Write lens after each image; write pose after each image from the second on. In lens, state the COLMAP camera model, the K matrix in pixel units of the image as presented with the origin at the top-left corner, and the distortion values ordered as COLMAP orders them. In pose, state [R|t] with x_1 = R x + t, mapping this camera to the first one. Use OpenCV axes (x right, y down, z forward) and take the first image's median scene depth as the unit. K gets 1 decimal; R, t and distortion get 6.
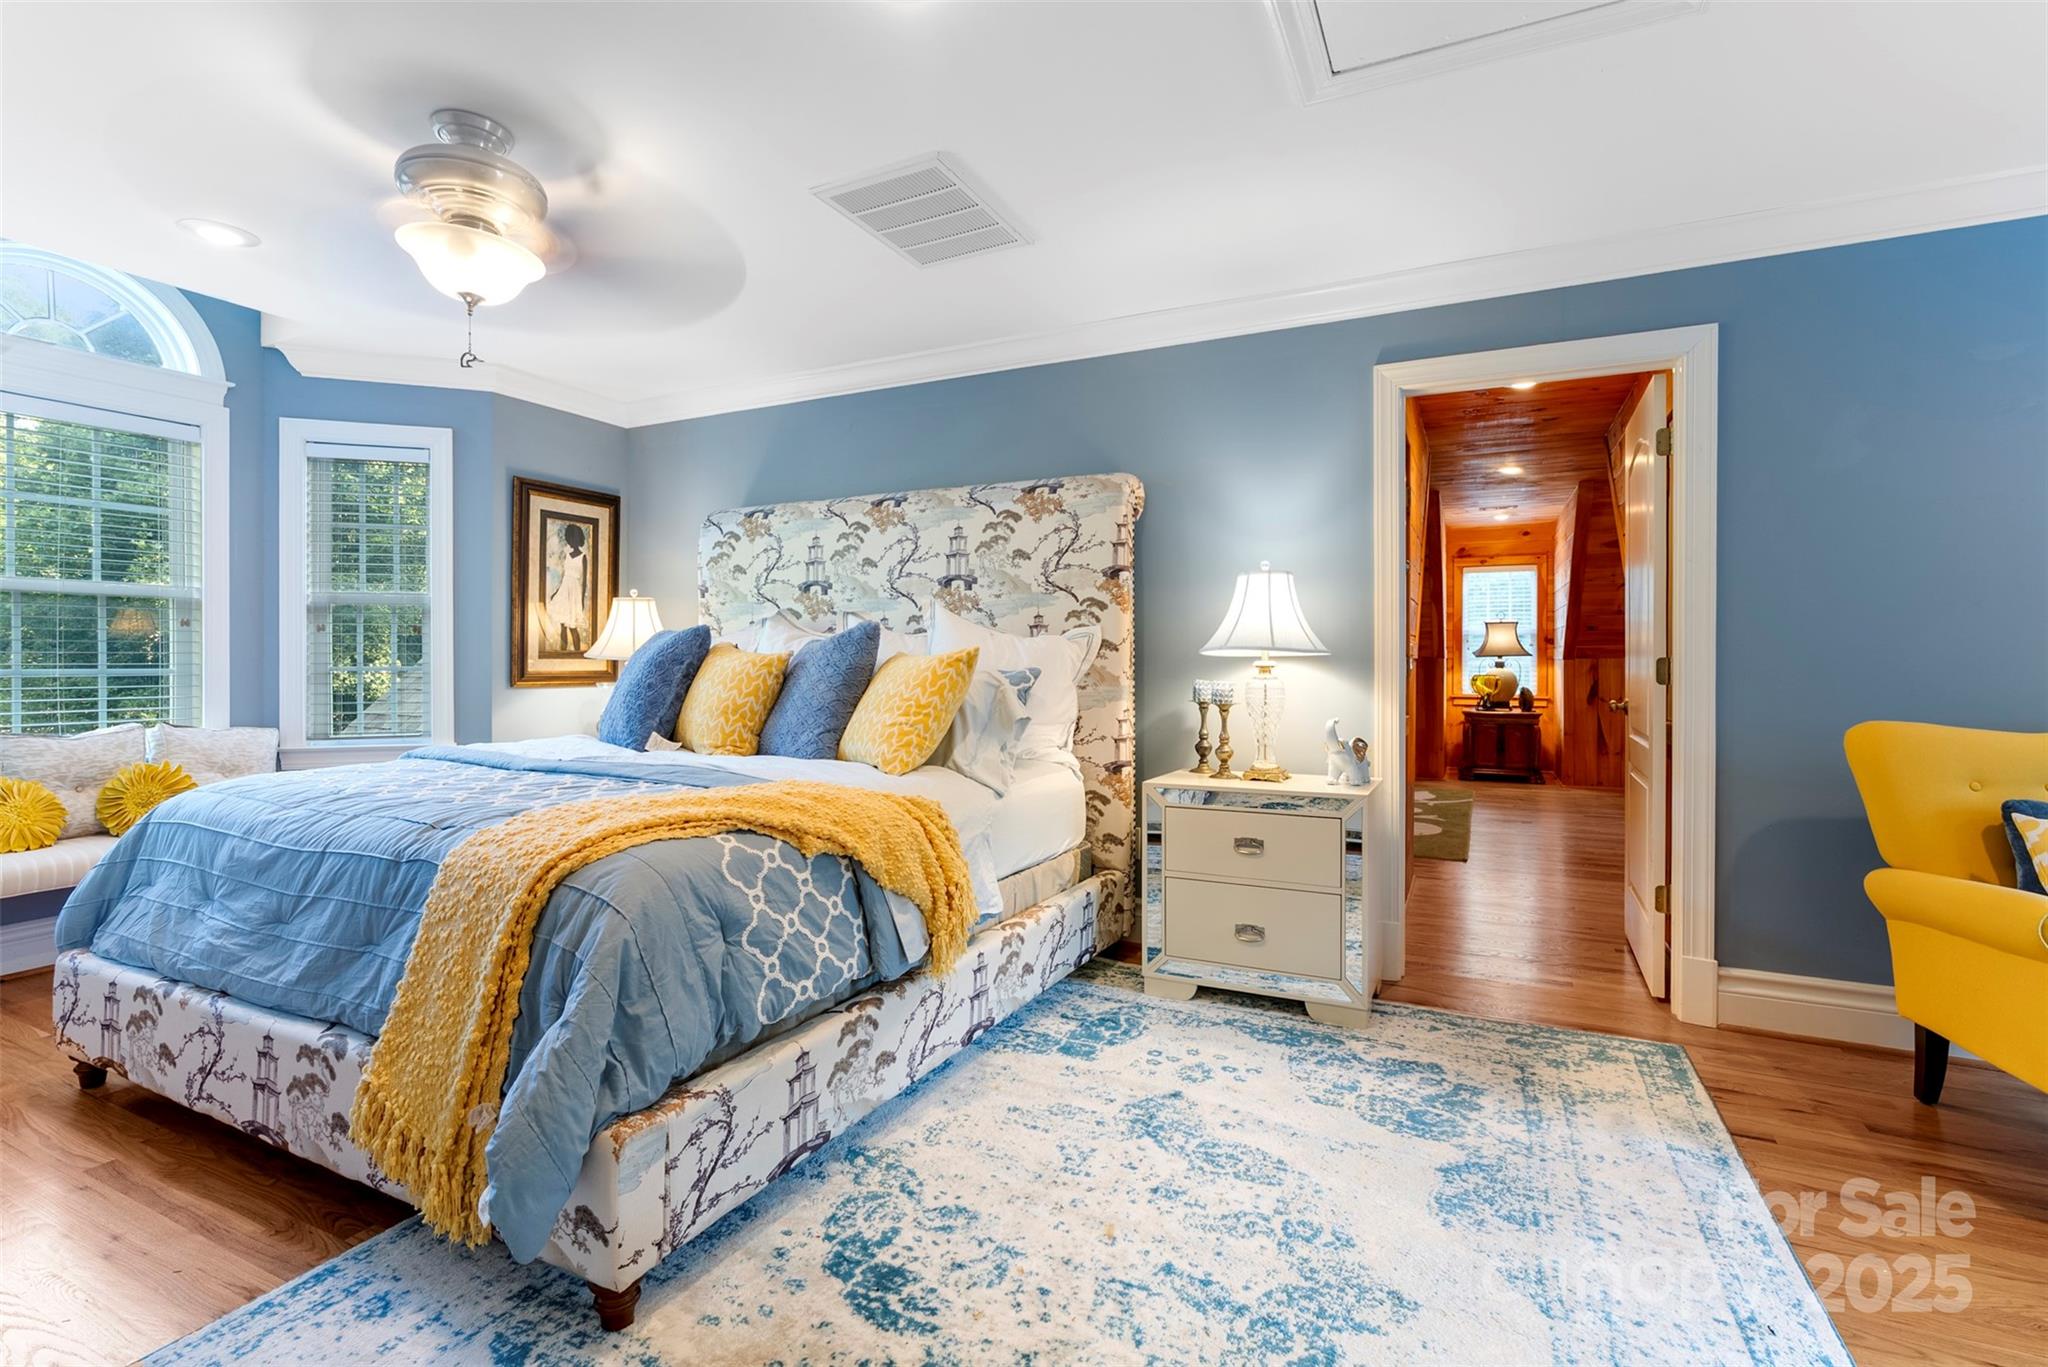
lens RADIAL K [[925.1, 0, 1030.1], [0, 925.1, 659.4], [0, 0, 1]] dist [-0.005902, 0.000920]
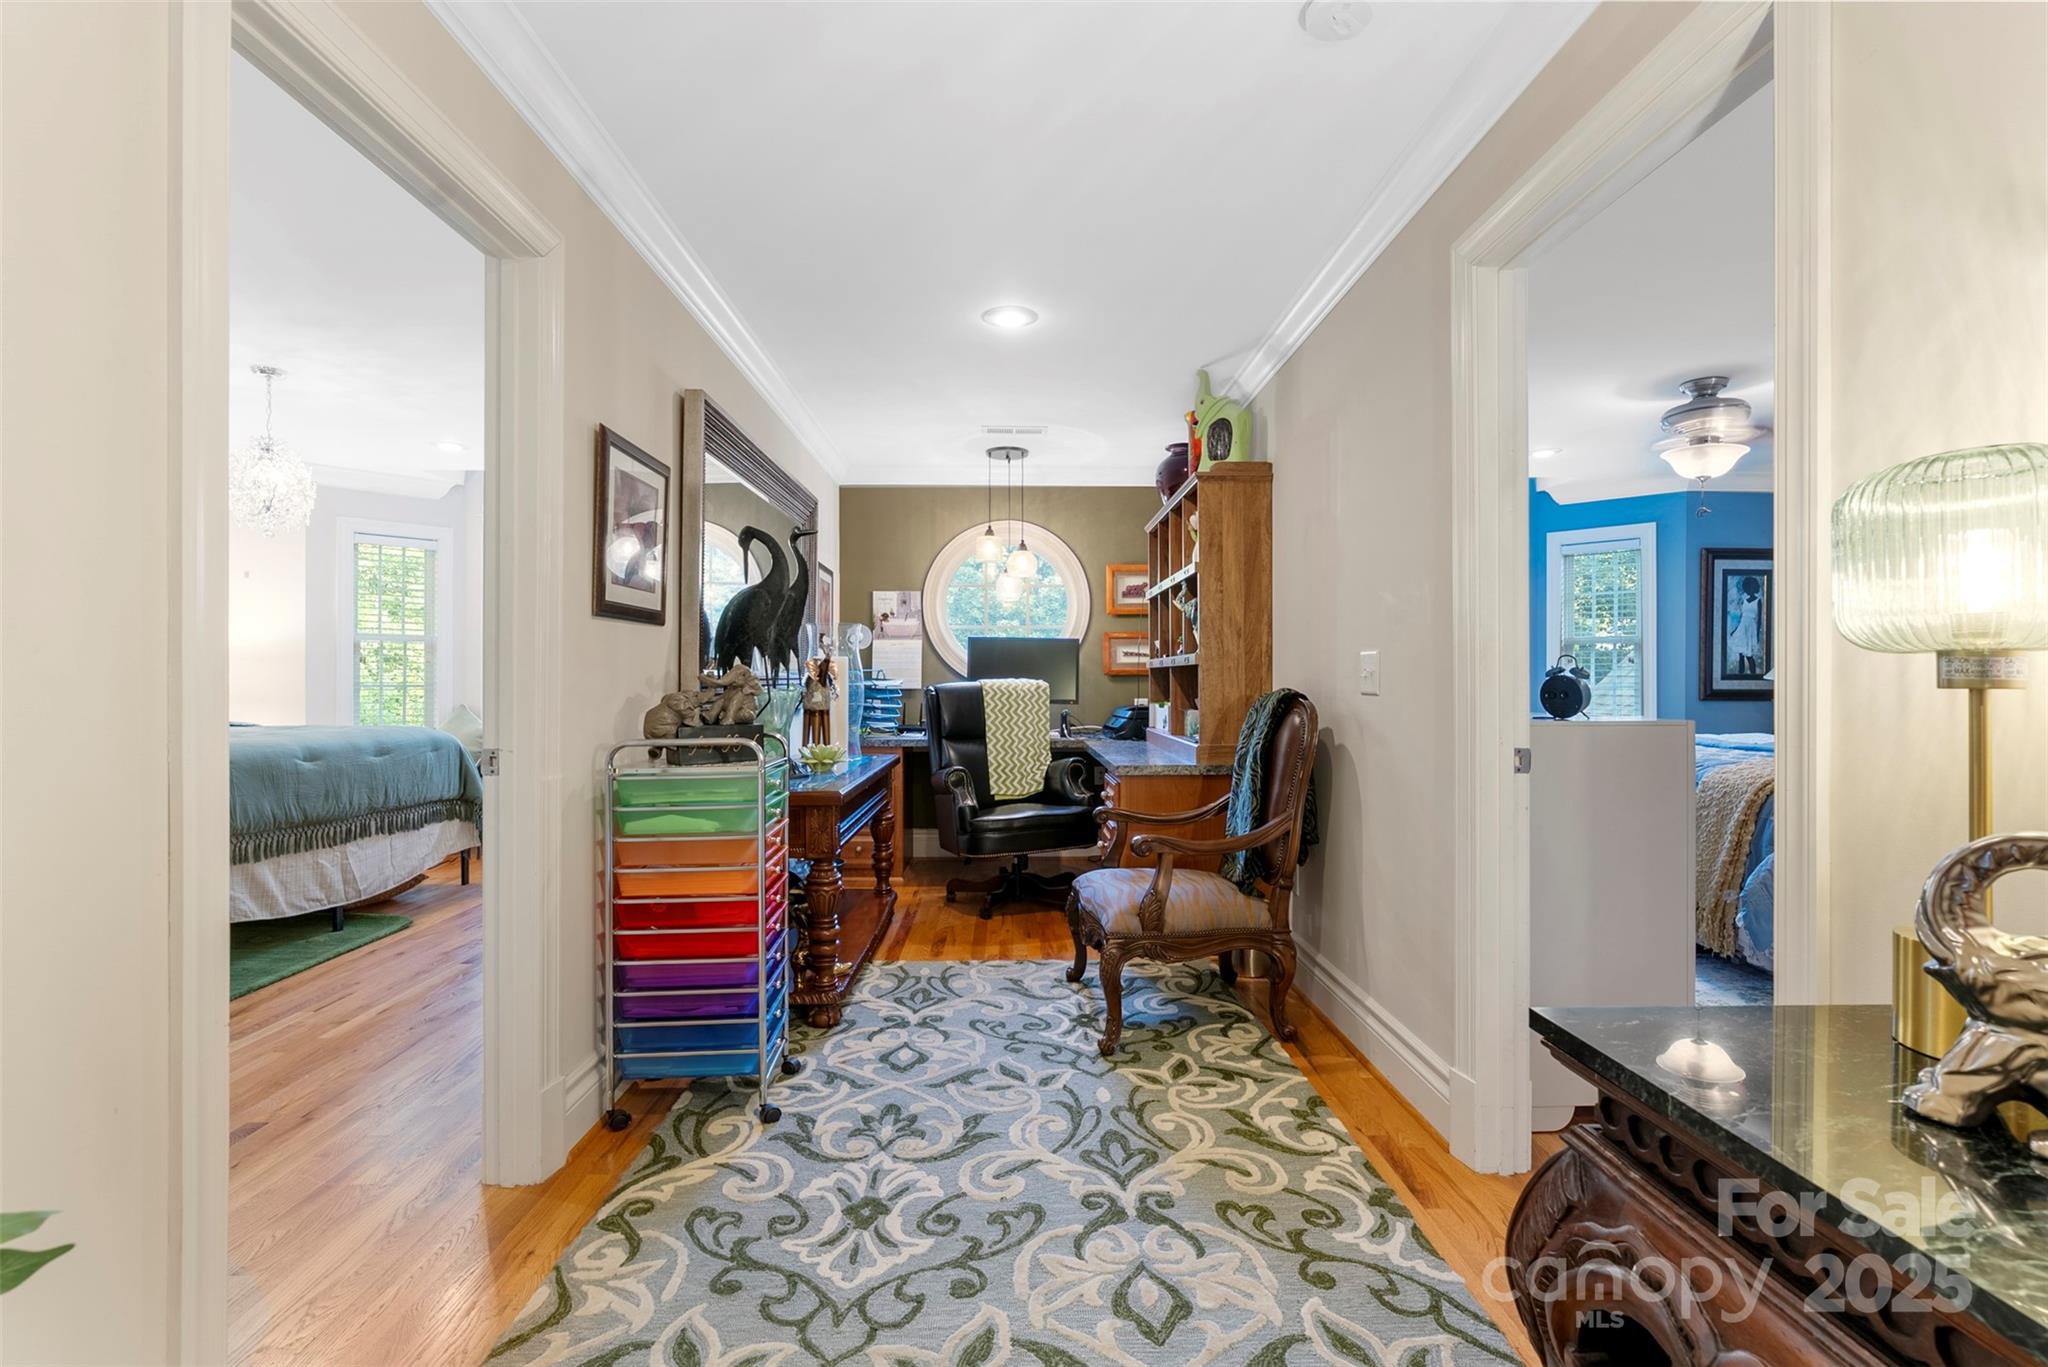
lens RADIAL K [[935.7, 0, 1024.0], [0, 935.7, 683.5], [0, 0, 1]] dist [-0.000095, 0.000501]
pose [[0.462238, 0.002518, -0.886752, 0.234739], [0.000931, 0.999994, 0.003325, -0.001344], [0.886755, -0.002363, 0.462233, -0.598226]]
